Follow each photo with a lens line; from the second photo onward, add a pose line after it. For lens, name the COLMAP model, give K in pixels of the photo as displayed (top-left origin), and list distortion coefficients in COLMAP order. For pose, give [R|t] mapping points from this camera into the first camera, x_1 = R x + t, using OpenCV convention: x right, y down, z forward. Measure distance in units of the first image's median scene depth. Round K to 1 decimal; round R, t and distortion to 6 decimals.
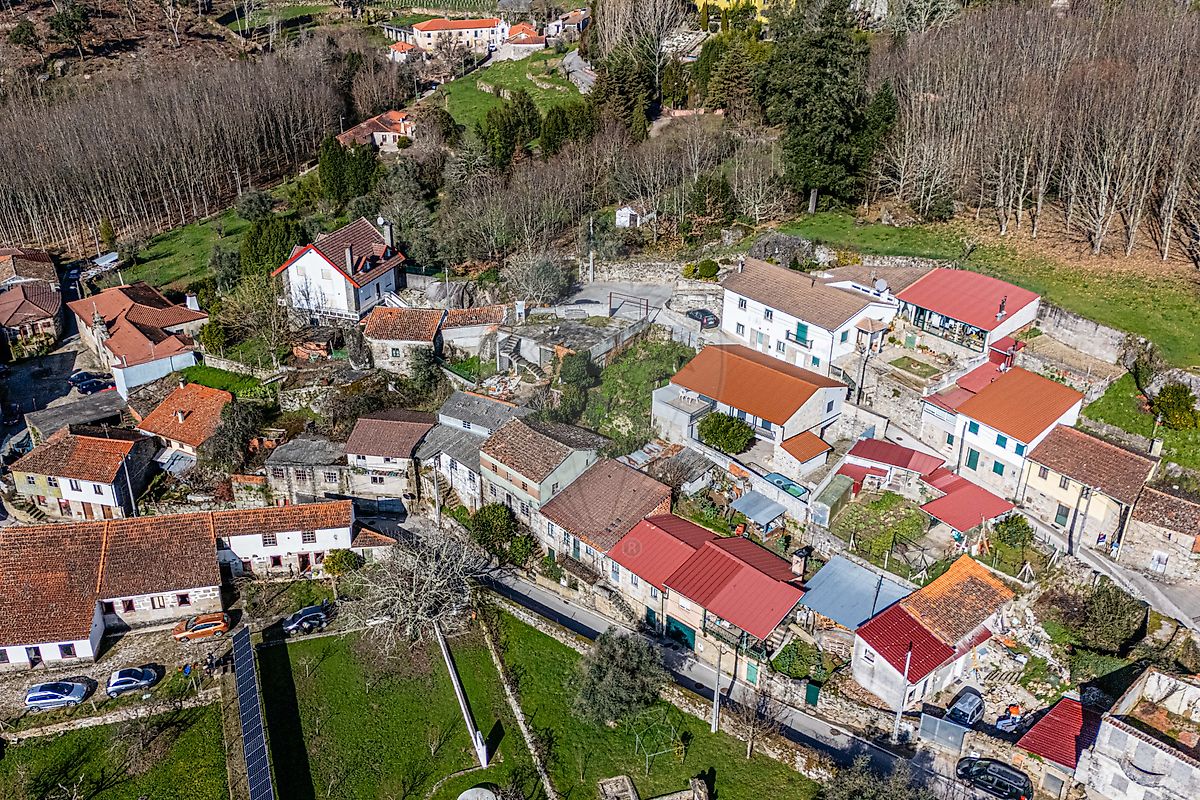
lens RADIAL K [[1039.7, 0, 550.4], [0, 1039.7, 396.2], [0, 0, 1]] dist [0.111846, -0.164380]
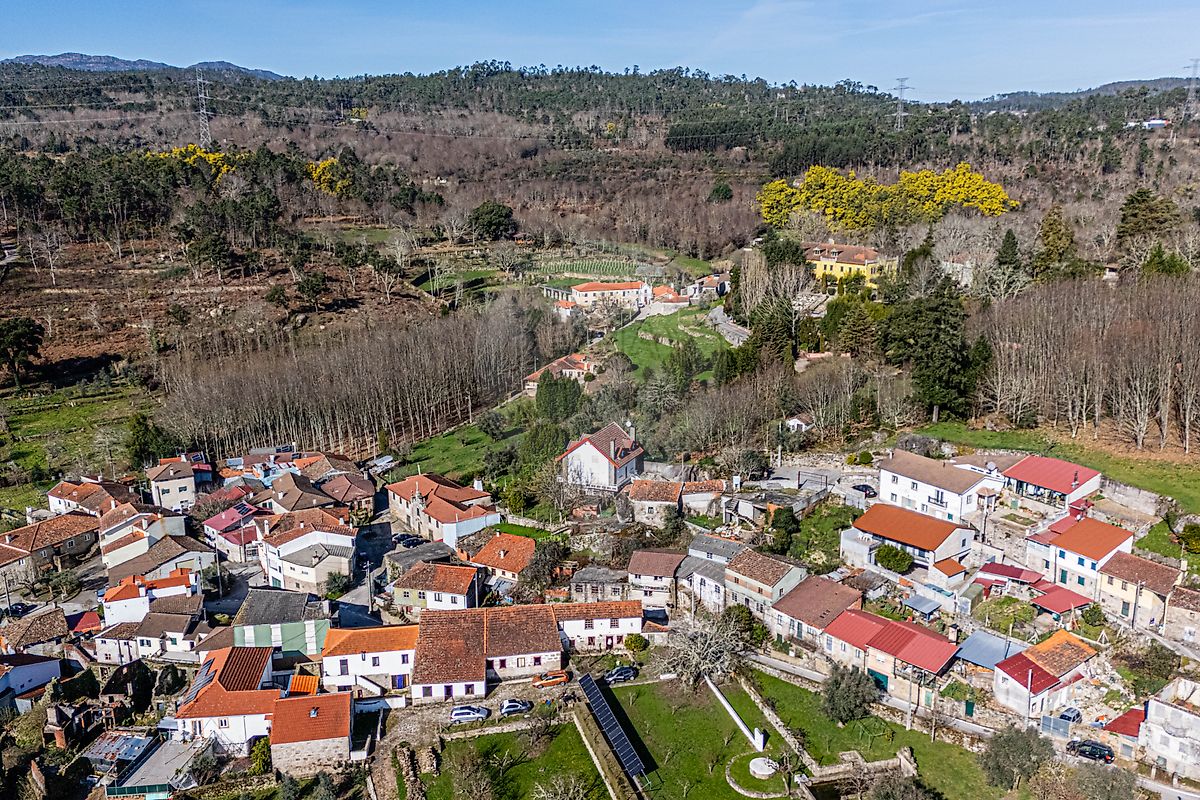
lens RADIAL K [[1039.4, 0, 602.6], [0, 1039.4, 393.1], [0, 0, 1]] dist [0.112285, -0.163506]
pose [[0.999356, 0.007657, -0.035051, -0.179385], [-0.015475, 0.973402, -0.228582, 0.140741], [0.032369, 0.228977, 0.972893, -0.477289]]
